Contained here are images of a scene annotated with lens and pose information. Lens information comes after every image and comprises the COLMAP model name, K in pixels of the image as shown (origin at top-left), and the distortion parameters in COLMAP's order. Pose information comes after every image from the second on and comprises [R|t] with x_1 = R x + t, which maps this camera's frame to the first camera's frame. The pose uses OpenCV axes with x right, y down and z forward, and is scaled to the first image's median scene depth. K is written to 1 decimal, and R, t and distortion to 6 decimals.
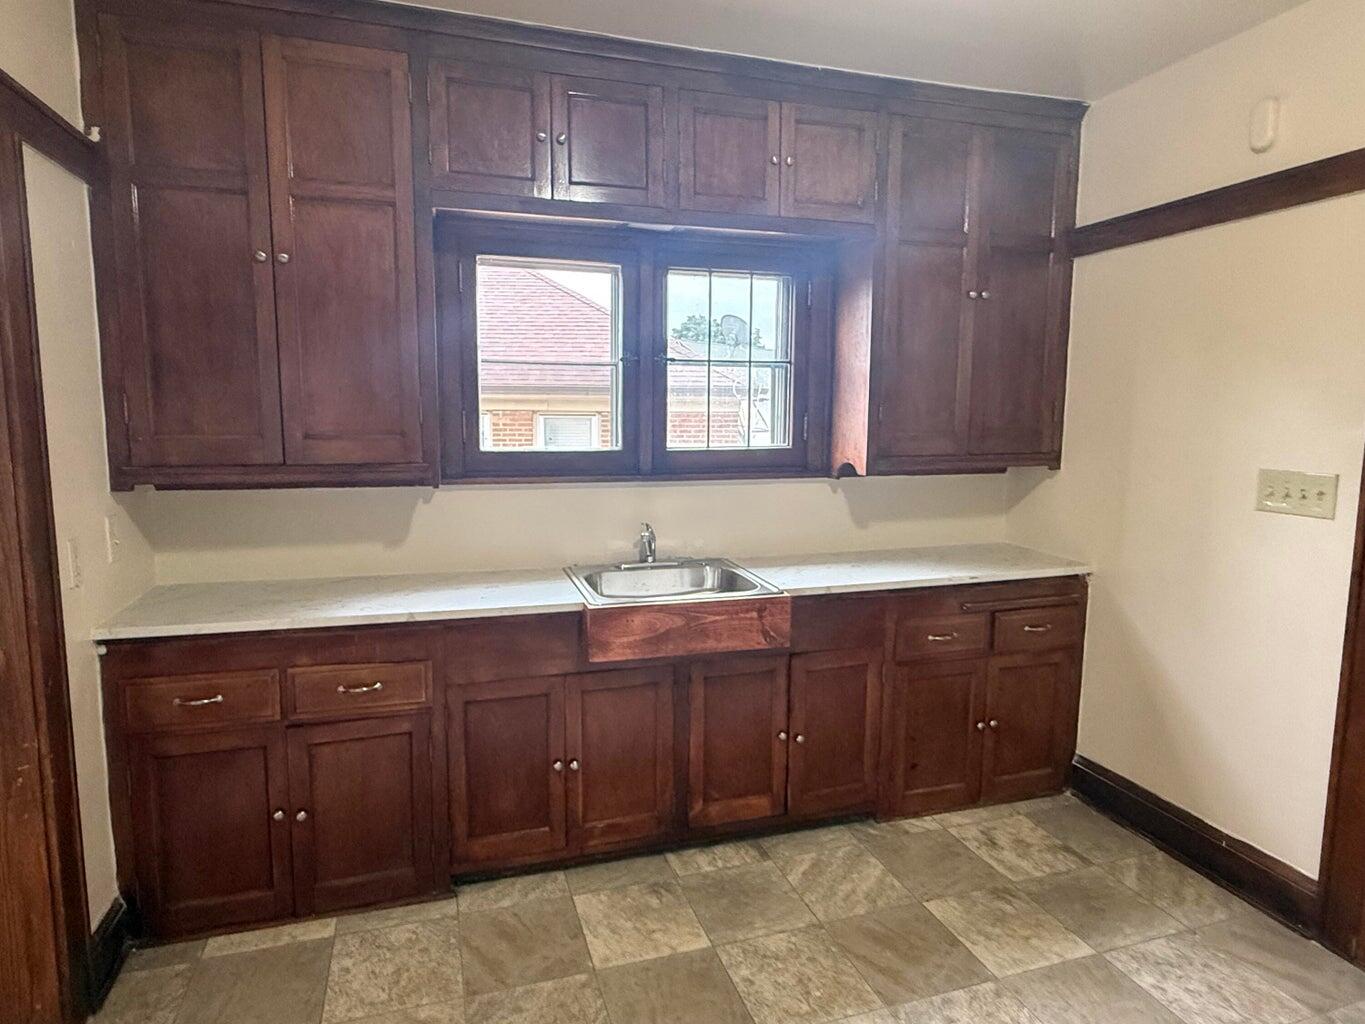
lens RADIAL K [[804.6, 0, 682.5], [0, 804.6, 512.0], [0, 0, 1]] dist [-0.000343, 0.000426]
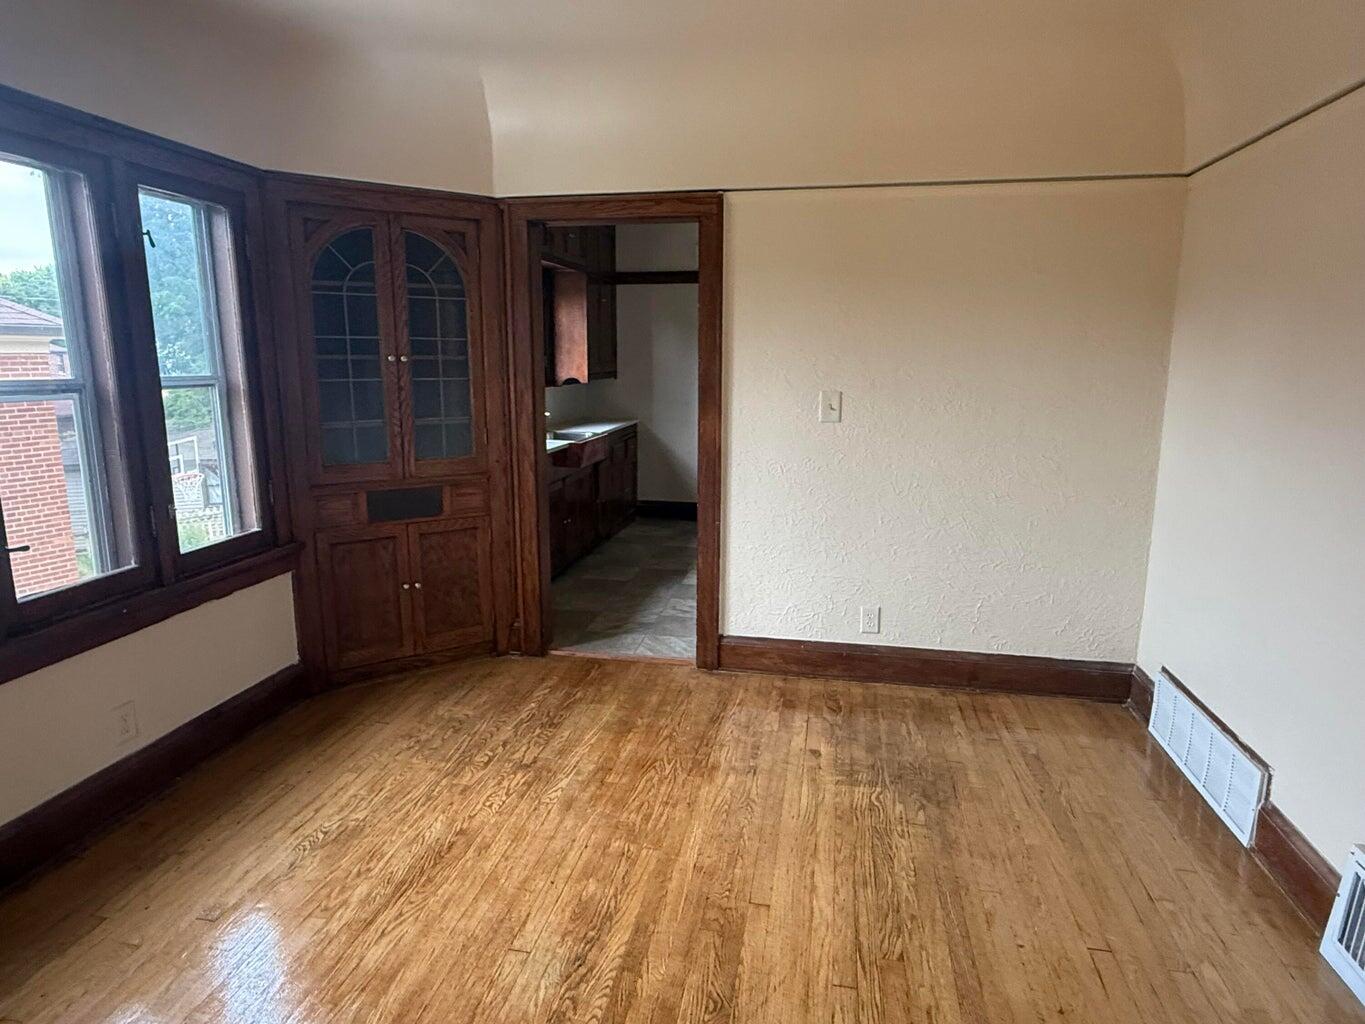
lens RADIAL K [[804.6, 0, 682.5], [0, 804.6, 512.0], [0, 0, 1]] dist [-0.000343, 0.000426]
pose [[0.463666, -0.175050, 0.868546, -1.556368], [0.107939, 0.984147, 0.140726, 0.020451], [-0.879411, 0.028500, 0.475210, -0.243781]]
